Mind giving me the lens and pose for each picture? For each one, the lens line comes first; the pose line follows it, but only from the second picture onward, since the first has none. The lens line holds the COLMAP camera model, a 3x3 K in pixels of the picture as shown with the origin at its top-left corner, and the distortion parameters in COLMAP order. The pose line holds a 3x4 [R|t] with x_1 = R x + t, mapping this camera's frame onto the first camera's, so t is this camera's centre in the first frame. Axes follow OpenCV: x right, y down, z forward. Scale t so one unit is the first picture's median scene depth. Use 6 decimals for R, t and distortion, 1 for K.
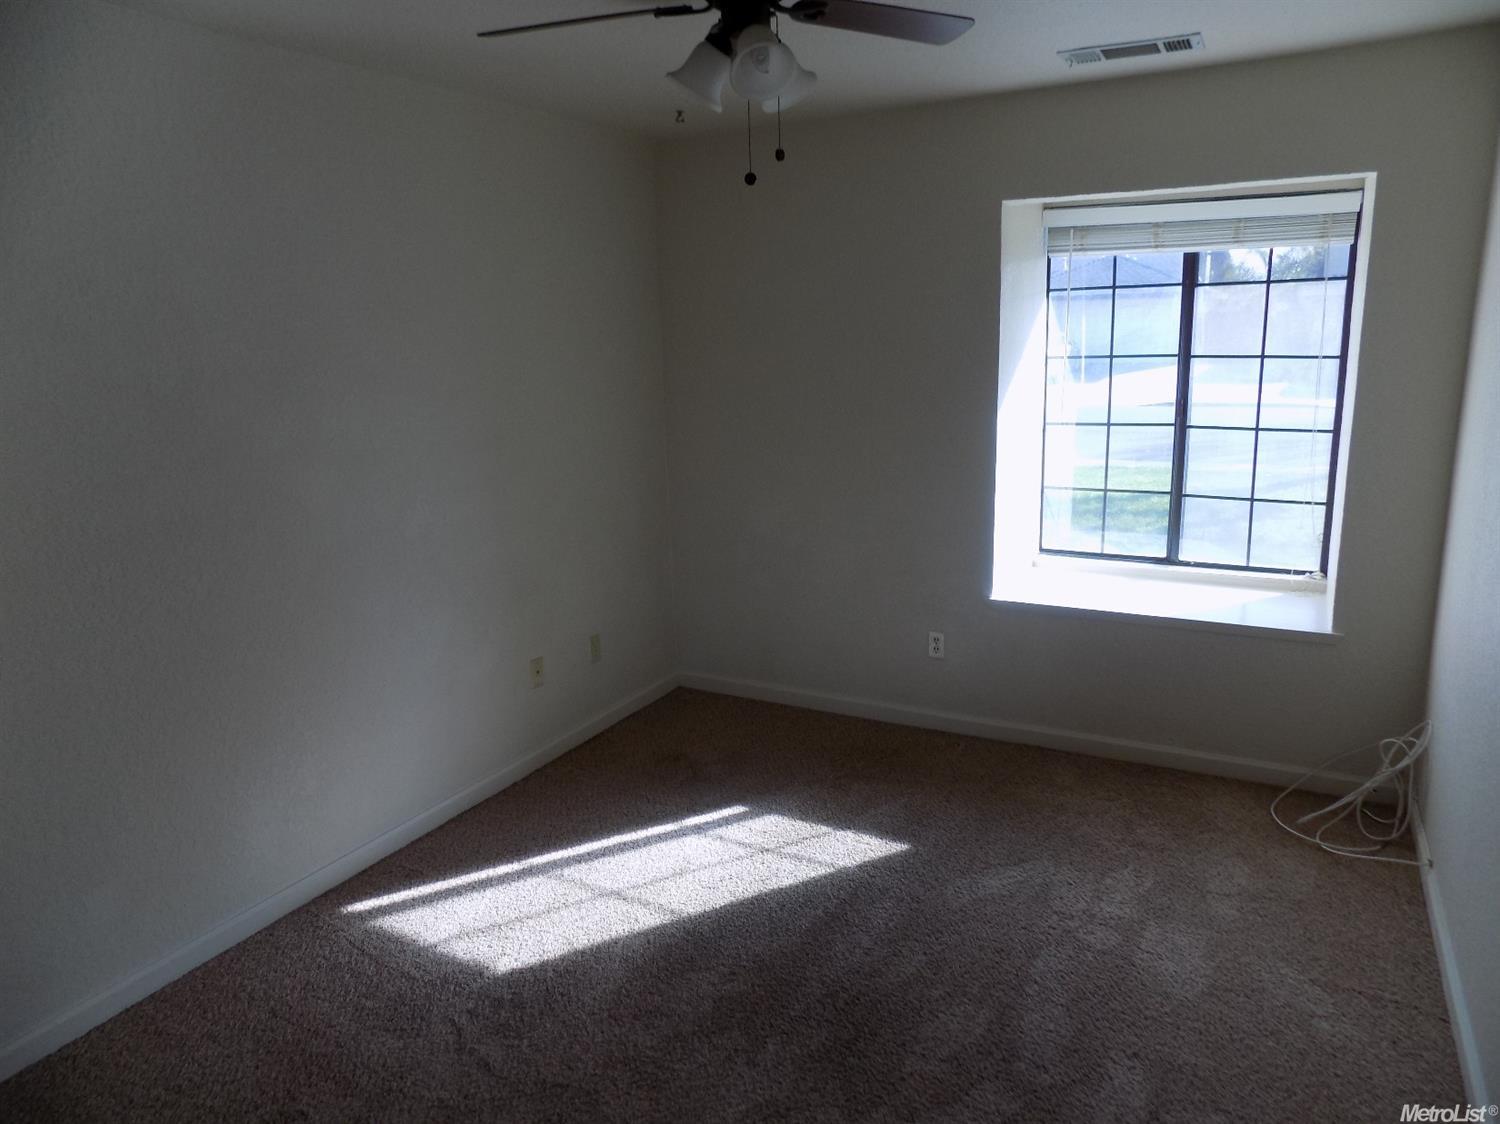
lens RADIAL K [[1011.3, 0, 753.9], [0, 1011.3, 550.8], [0, 0, 1]] dist [-0.064336, 0.056480]
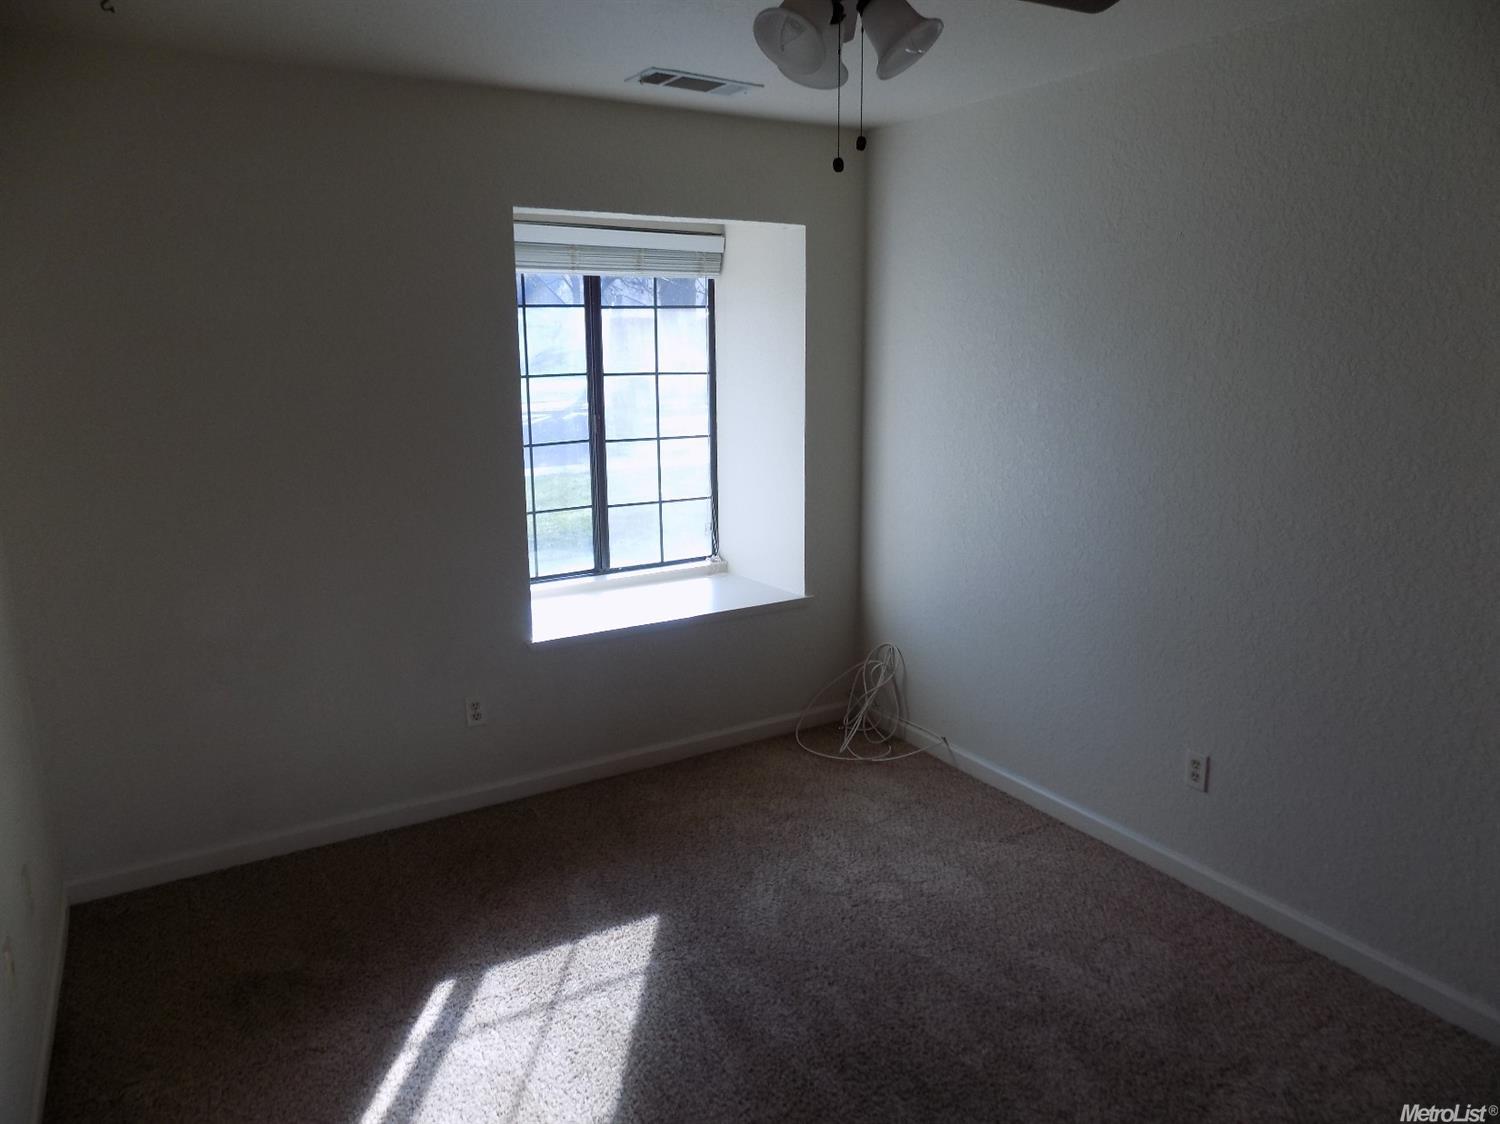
lens RADIAL K [[1011.3, 0, 740.3], [0, 1011.3, 557.0], [0, 0, 1]] dist [-0.064336, 0.056480]
pose [[0.497135, -0.161610, 0.852490, -0.500481], [0.176787, 0.980757, 0.082832, -0.080661], [-0.849472, 0.109530, 0.516140, 0.411899]]
